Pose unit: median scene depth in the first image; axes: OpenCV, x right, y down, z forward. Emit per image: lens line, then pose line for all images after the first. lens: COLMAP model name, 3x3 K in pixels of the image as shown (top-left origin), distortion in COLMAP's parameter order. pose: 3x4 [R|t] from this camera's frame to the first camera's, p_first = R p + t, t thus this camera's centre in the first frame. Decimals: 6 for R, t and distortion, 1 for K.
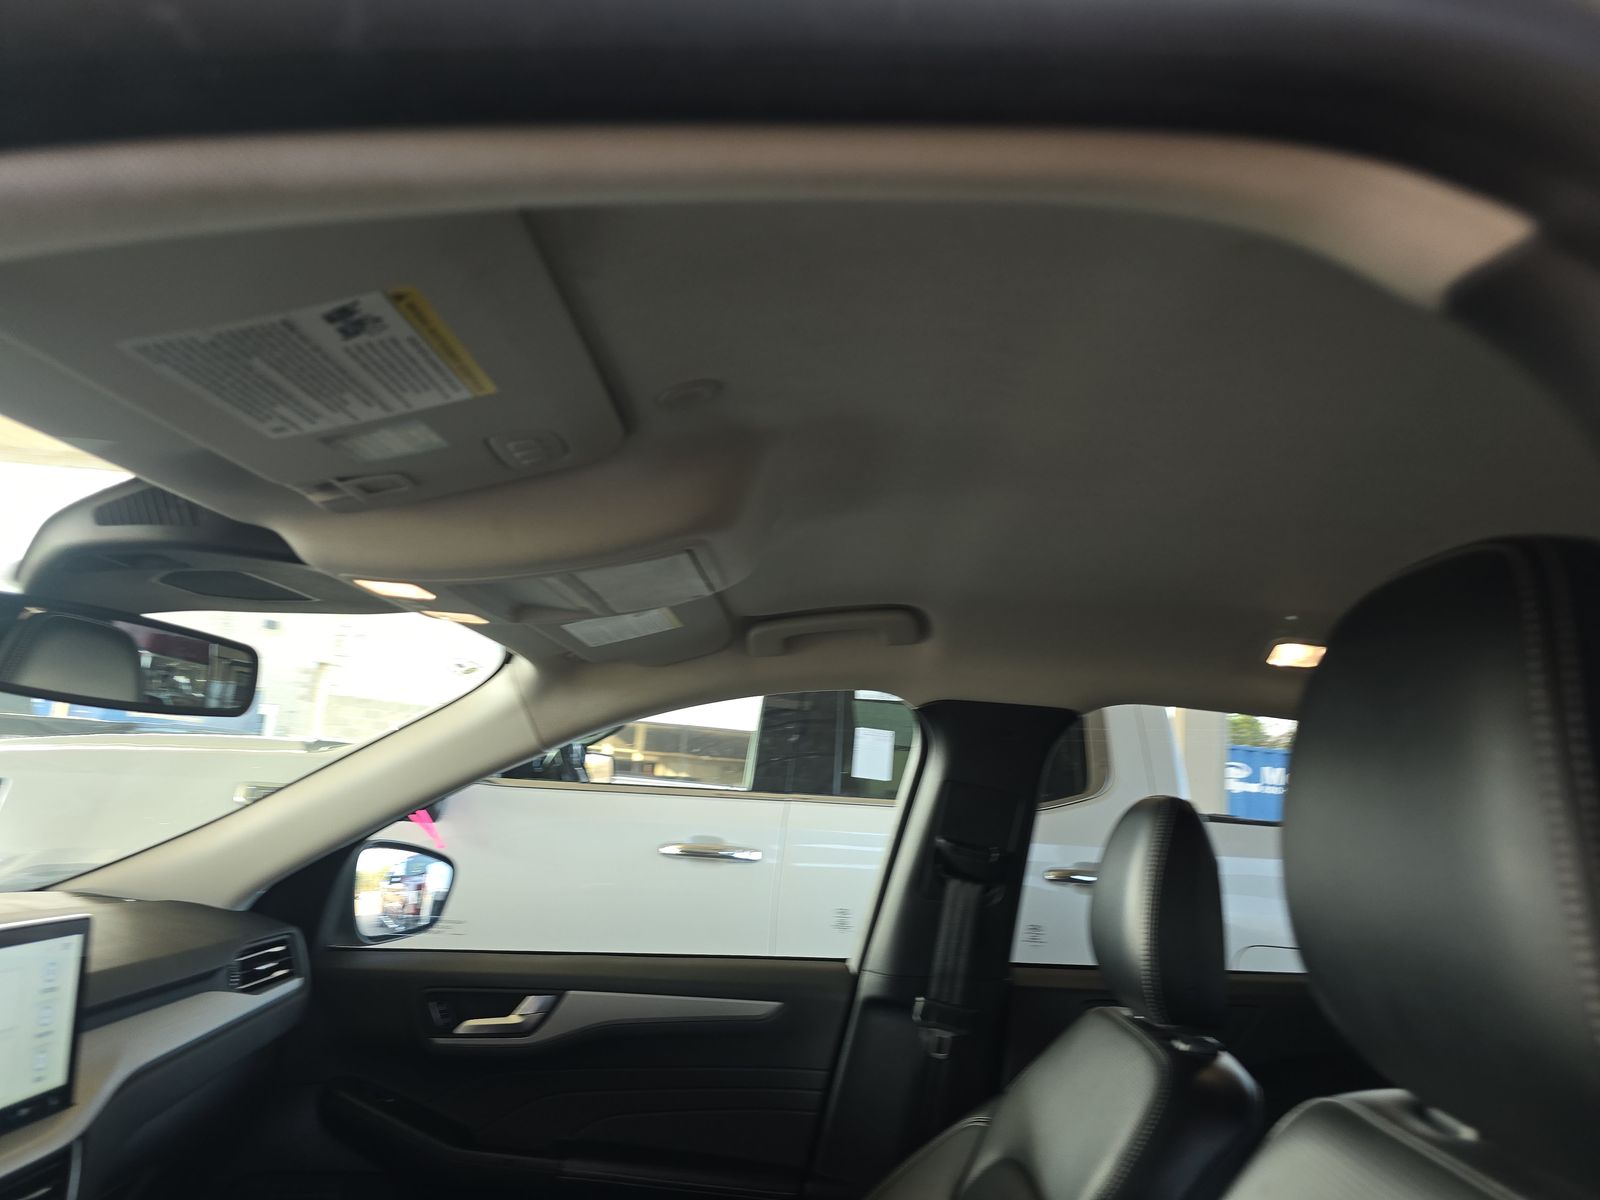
lens RADIAL K [[1089.2, 0, 788.8], [0, 1089.2, 598.9], [0, 0, 1]] dist [0.065070, -0.007842]
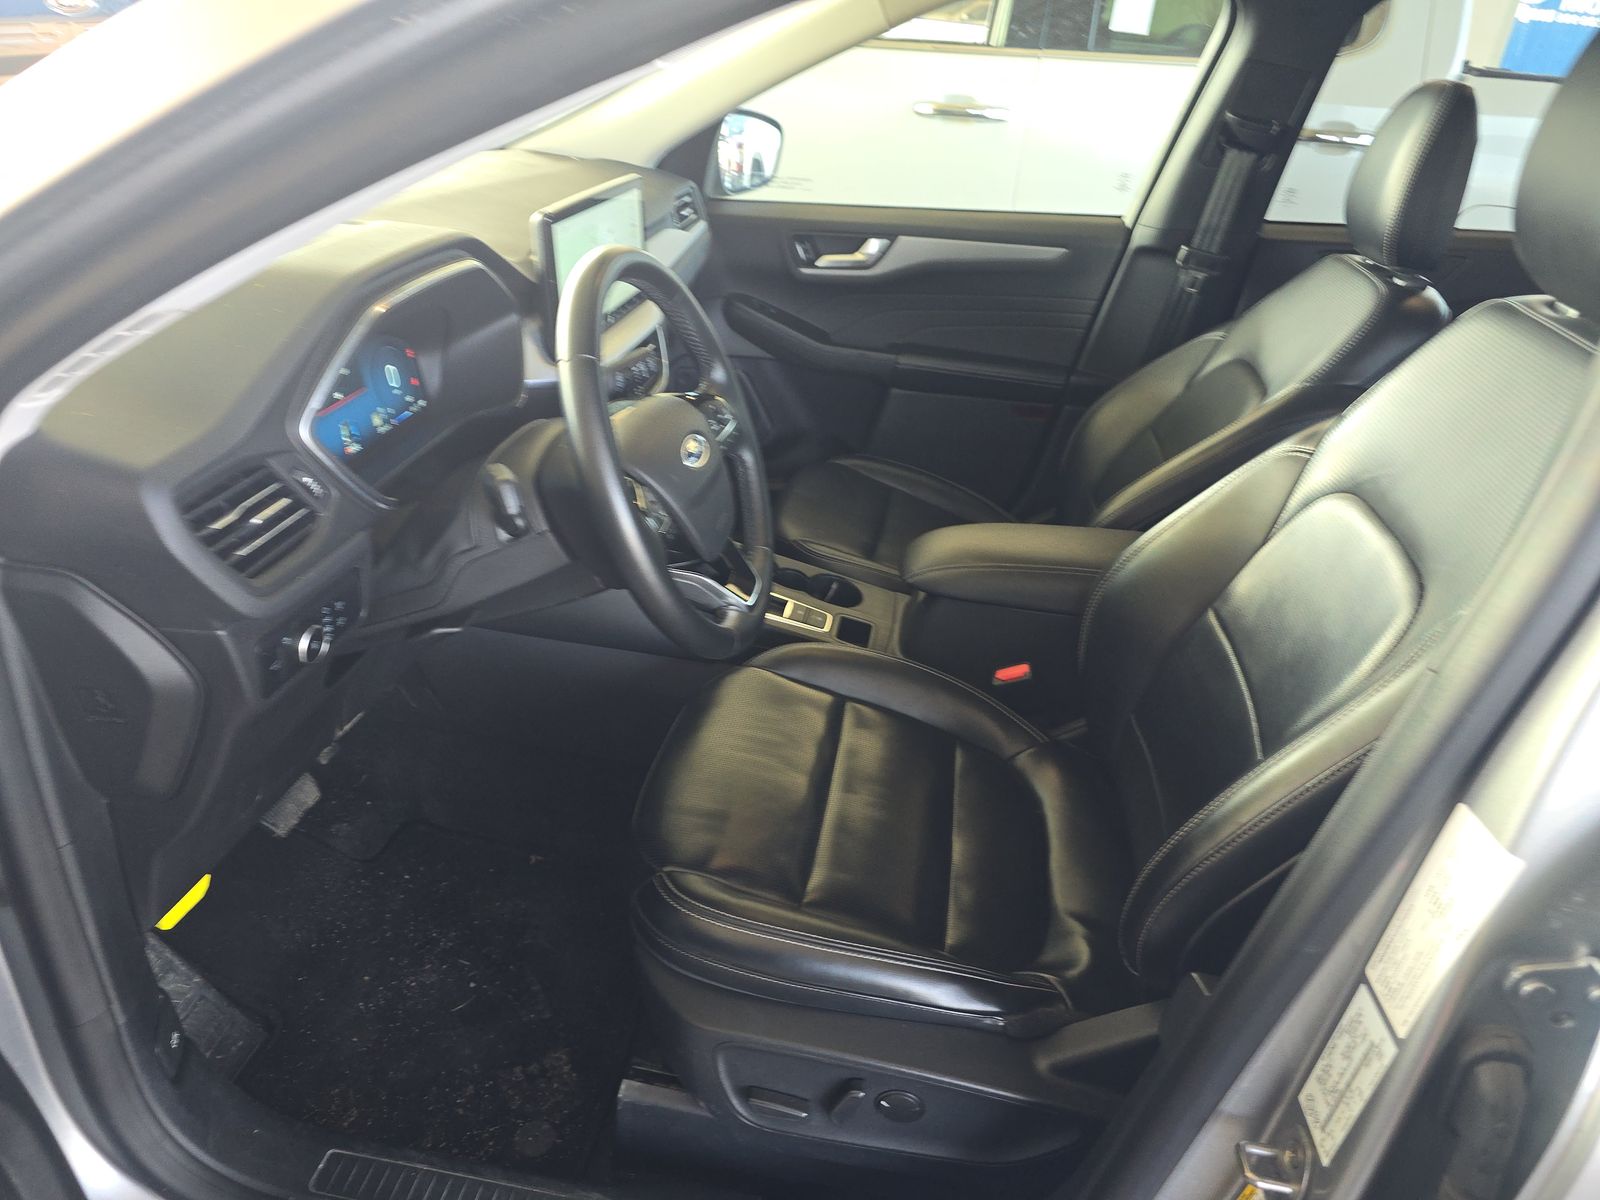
lens RADIAL K [[1083.3, 0, 789.9], [0, 1083.3, 602.5], [0, 0, 1]] dist [0.015368, -0.008026]
pose [[0.987952, 0.065551, -0.140192, -0.123864], [0.034805, 0.788552, 0.613982, -0.094822], [0.150796, -0.611464, 0.776770, -0.280272]]
